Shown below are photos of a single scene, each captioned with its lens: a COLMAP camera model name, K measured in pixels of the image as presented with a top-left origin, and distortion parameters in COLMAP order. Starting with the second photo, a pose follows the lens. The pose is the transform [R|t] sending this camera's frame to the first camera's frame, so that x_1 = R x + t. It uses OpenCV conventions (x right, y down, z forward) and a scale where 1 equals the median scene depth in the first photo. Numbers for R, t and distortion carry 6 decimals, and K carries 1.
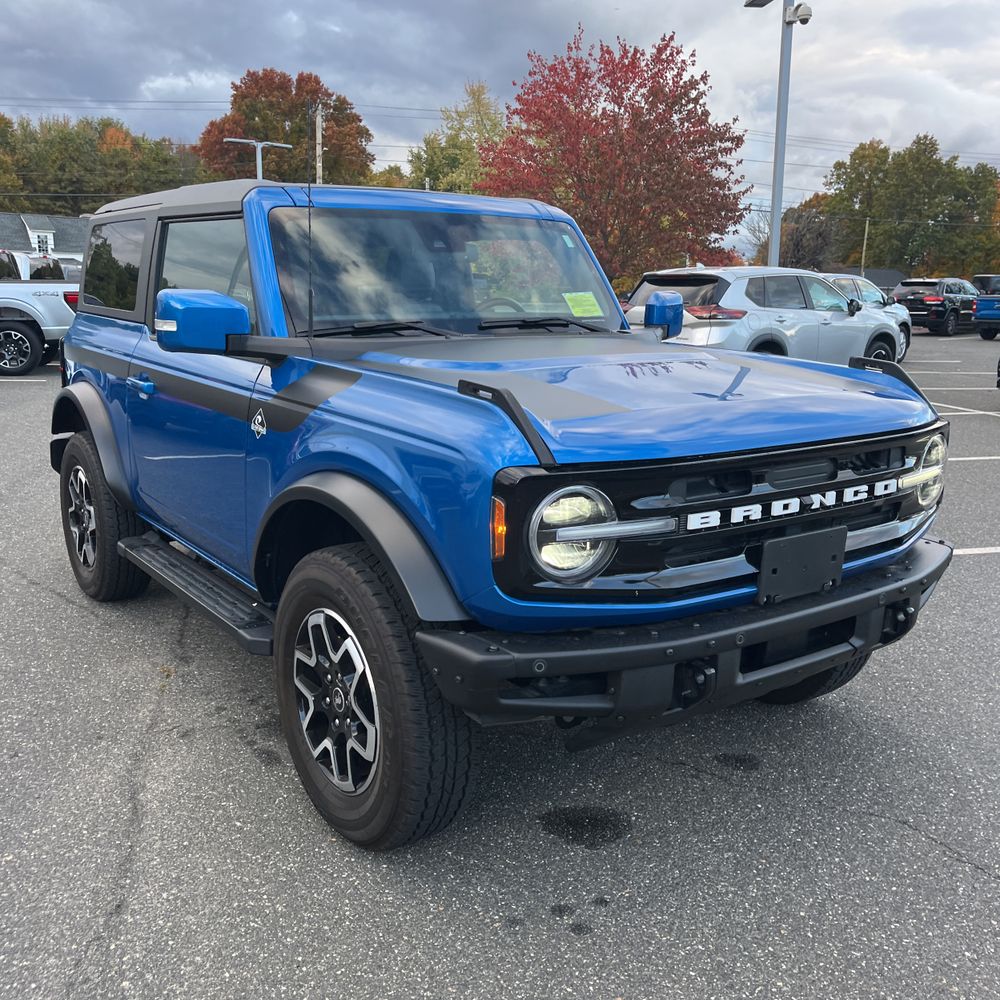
lens RADIAL K [[1021.4, 0, 485.5], [0, 1021.4, 481.7], [0, 0, 1]] dist [0.025114, 0.000000]
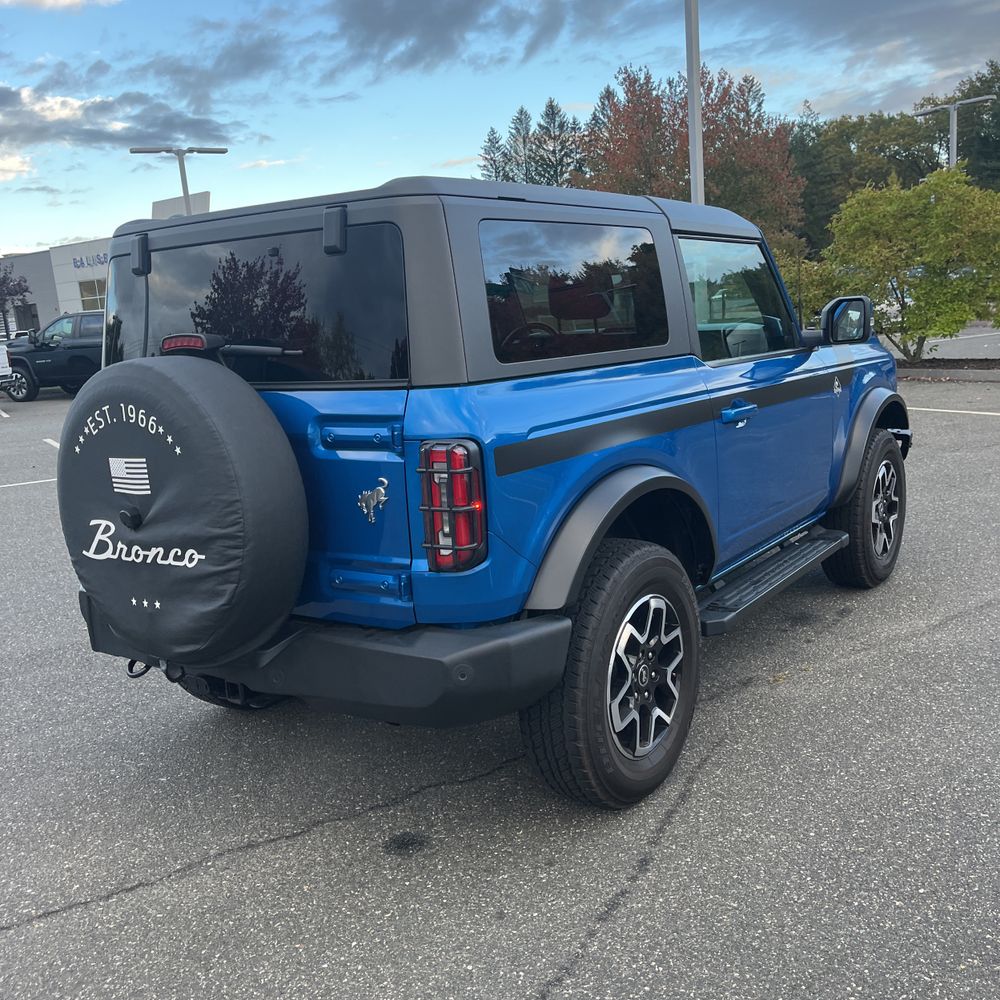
lens RADIAL K [[1021.4, 0, 522.1], [0, 1021.4, 498.0], [0, 0, 1]] dist [0.025114, 0.000000]
pose [[-0.355284, -0.166793, 0.919757, -1.517034], [0.226967, 0.939113, 0.257977, -0.410600], [-0.906785, 0.300409, -0.295796, 1.989090]]
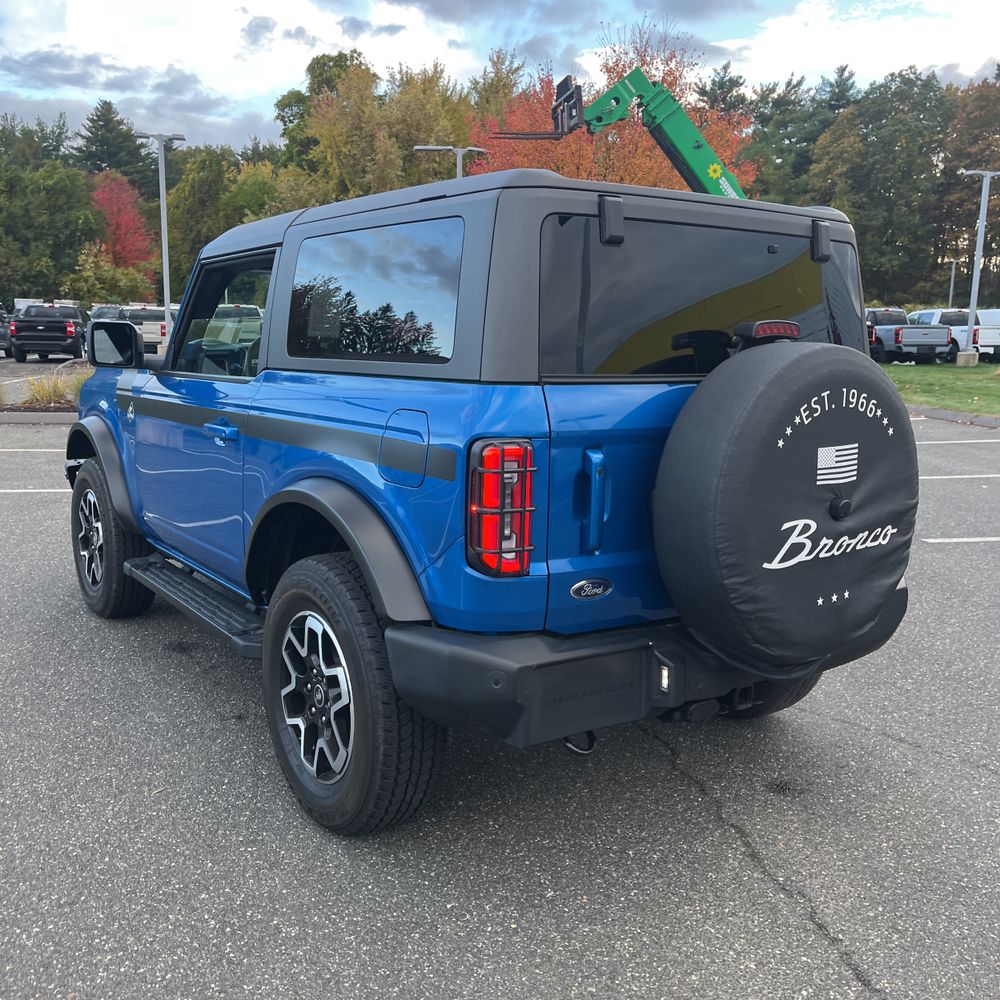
lens RADIAL K [[1021.4, 0, 478.5], [0, 1021.4, 488.2], [0, 0, 1]] dist [0.025114, 0.000000]
pose [[-0.999436, -0.032421, -0.008714, -0.257833], [-0.033471, 0.942172, 0.333455, -0.532222], [-0.002601, 0.333558, -0.942726, 2.845418]]
